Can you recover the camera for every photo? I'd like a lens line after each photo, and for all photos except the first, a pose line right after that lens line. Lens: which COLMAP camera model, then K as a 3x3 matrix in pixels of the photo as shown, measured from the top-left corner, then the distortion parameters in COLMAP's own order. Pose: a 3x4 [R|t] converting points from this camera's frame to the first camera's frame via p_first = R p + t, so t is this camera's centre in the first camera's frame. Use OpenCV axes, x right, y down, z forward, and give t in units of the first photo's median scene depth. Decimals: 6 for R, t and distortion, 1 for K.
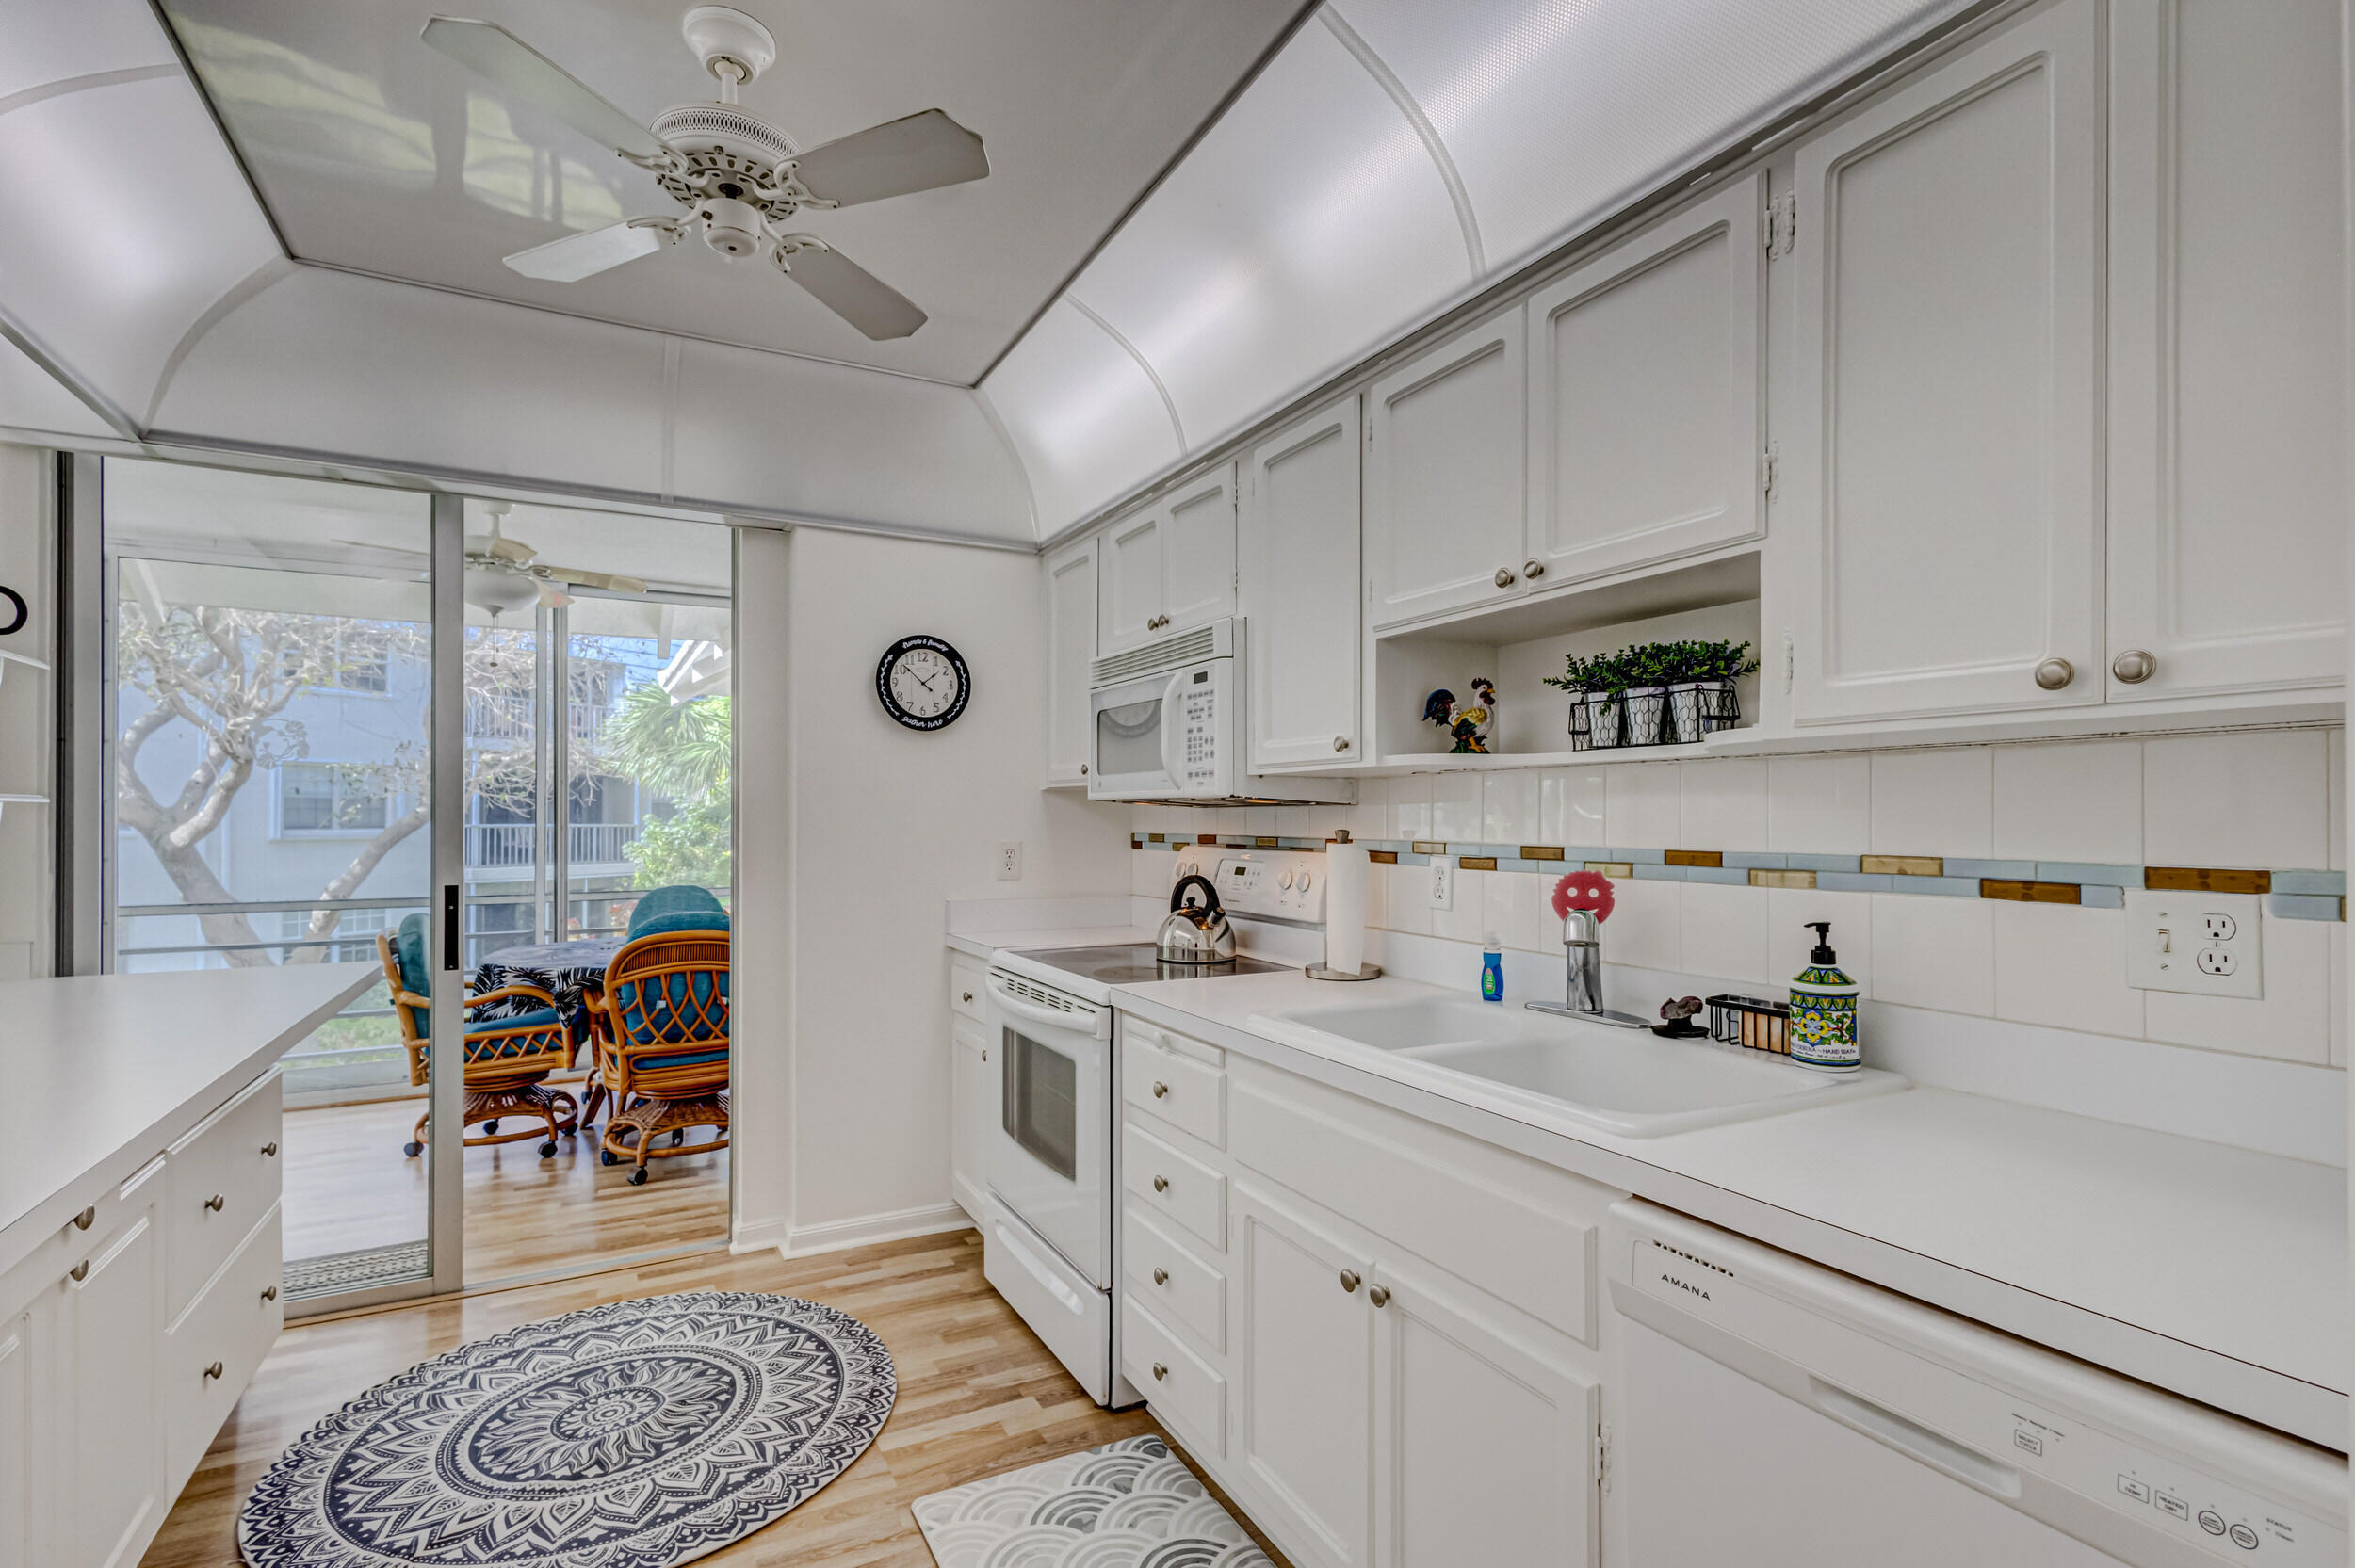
lens RADIAL K [[1105.7, 0, 1181.5], [0, 1105.7, 803.3], [0, 0, 1]] dist [0.011828, 0.000401]
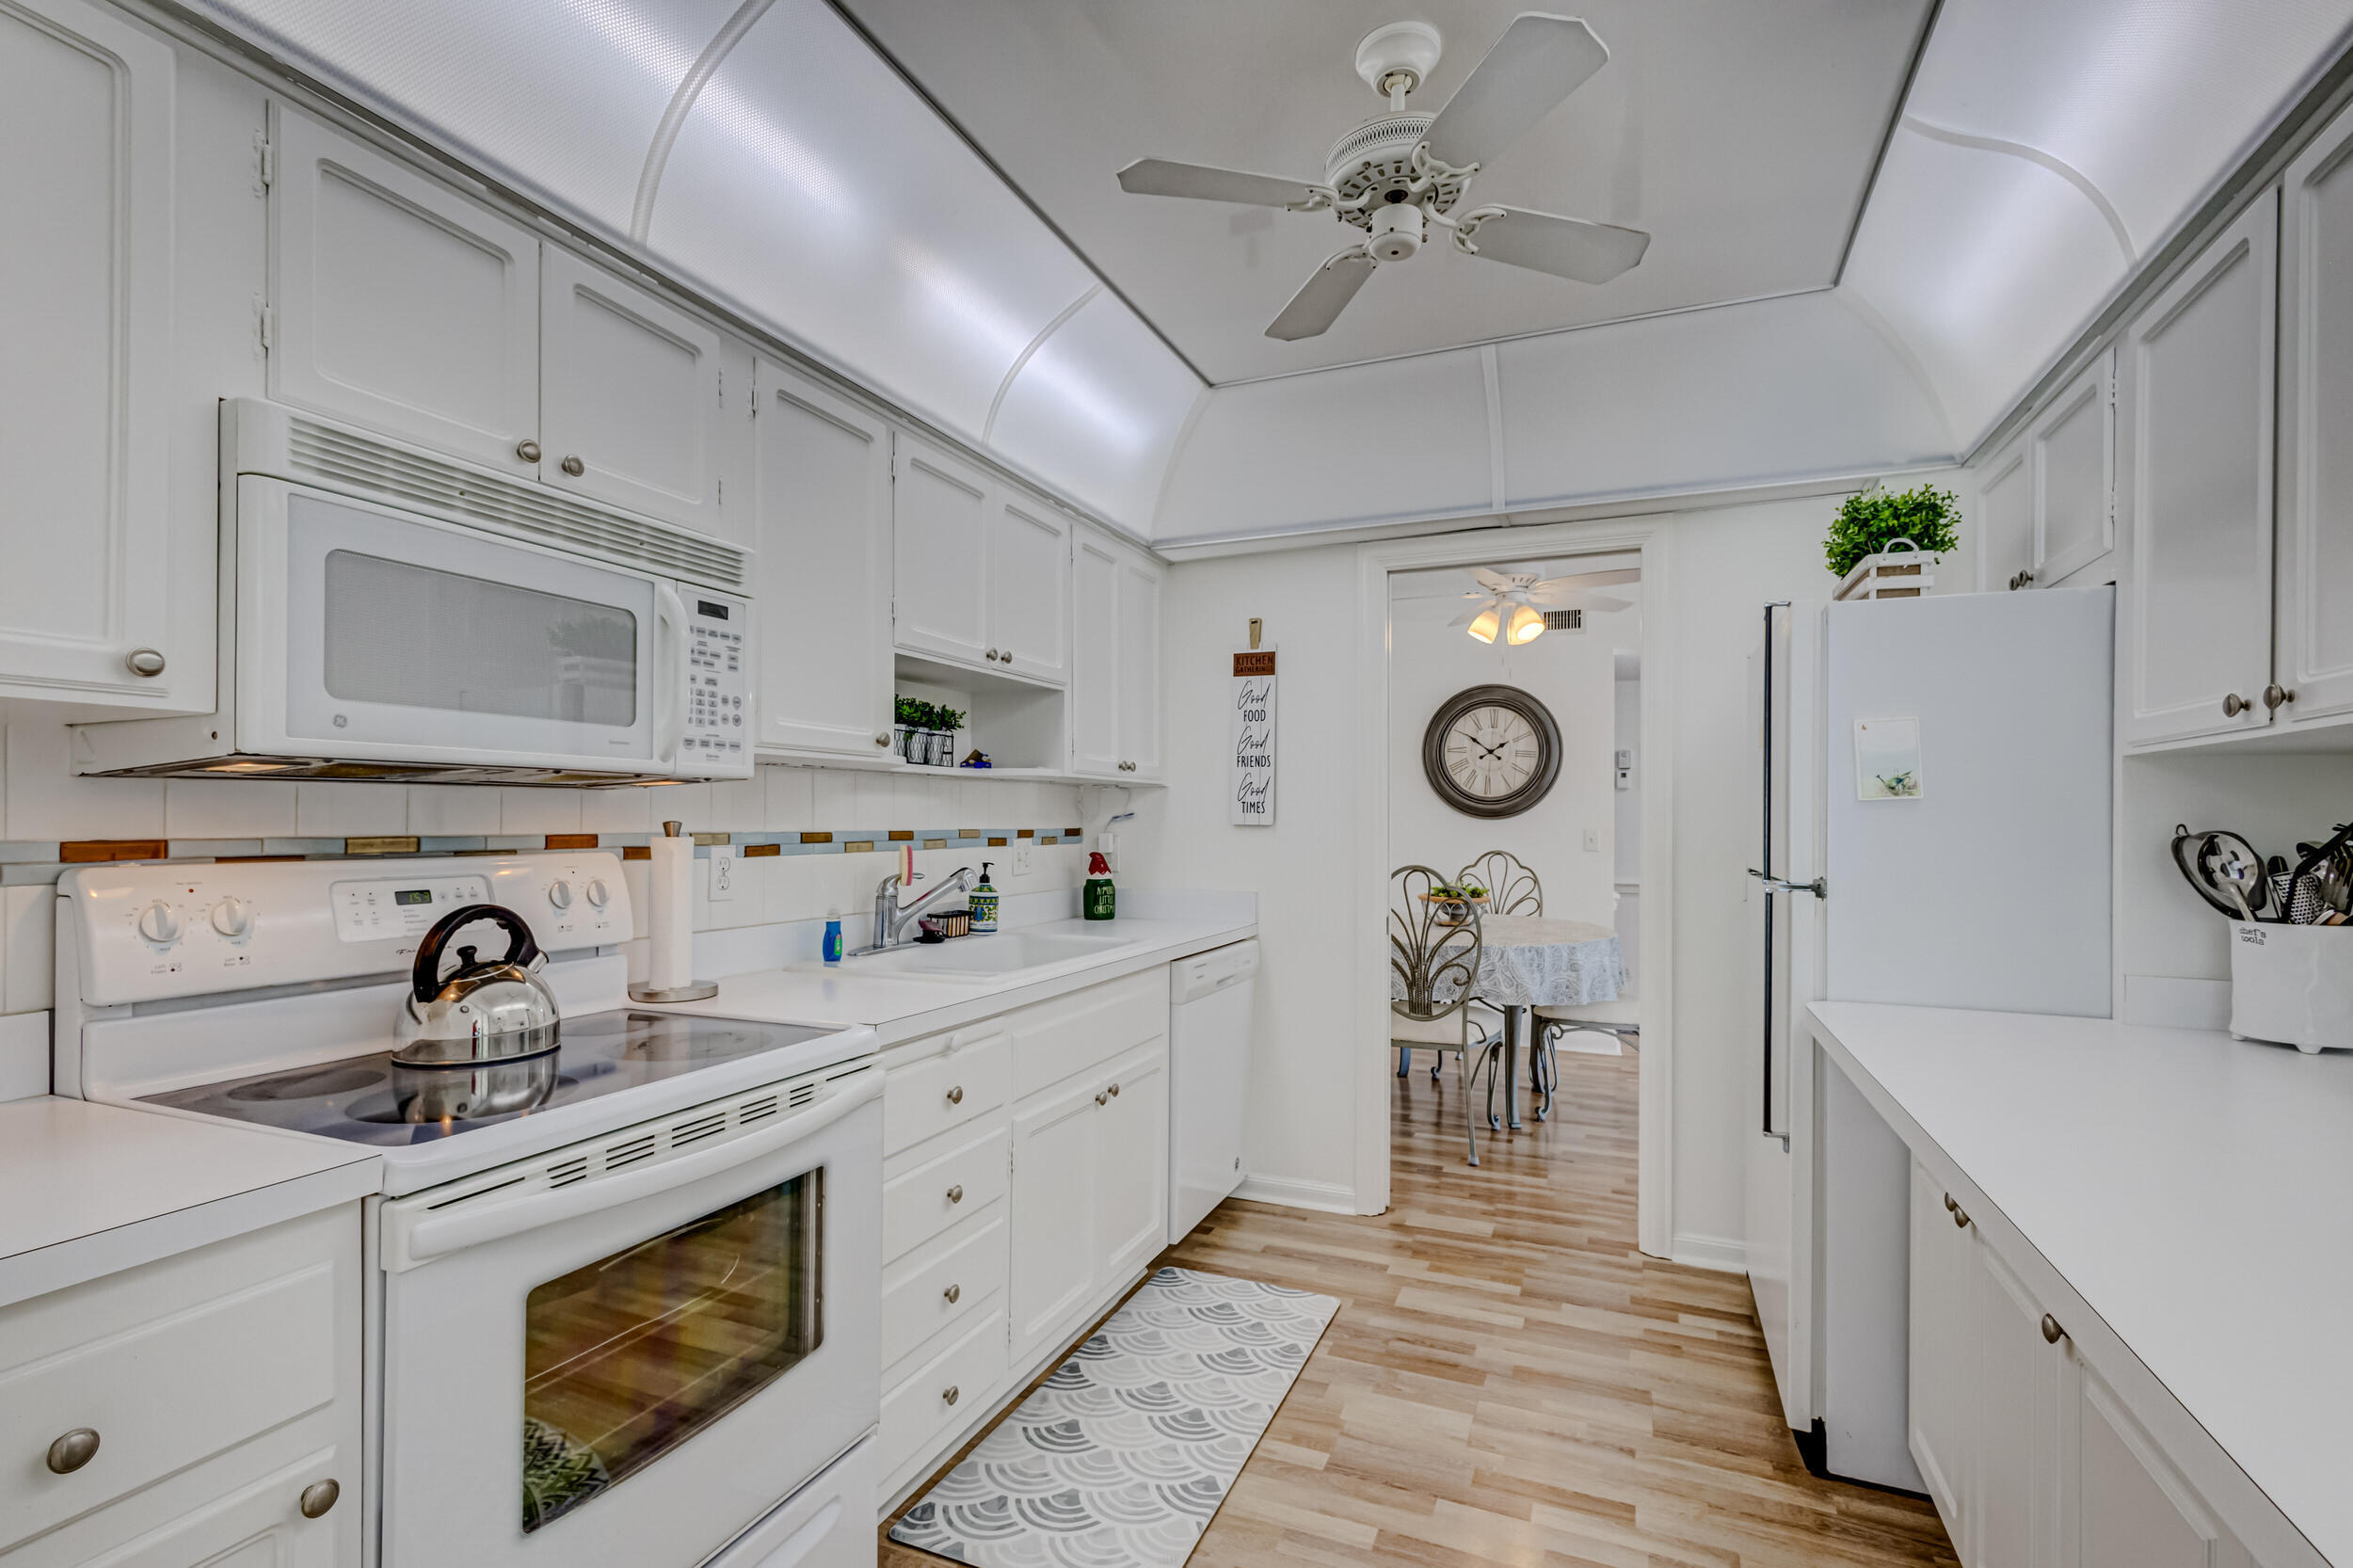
lens RADIAL K [[1080.7, 0, 1165.5], [0, 1080.7, 797.0], [0, 0, 1]] dist [0.014313, -0.005141]
pose [[-0.622362, 0.013026, 0.782621, -2.794873], [-0.014245, 0.999507, -0.027965, 0.091712], [-0.782600, -0.028553, -0.621870, 4.700552]]
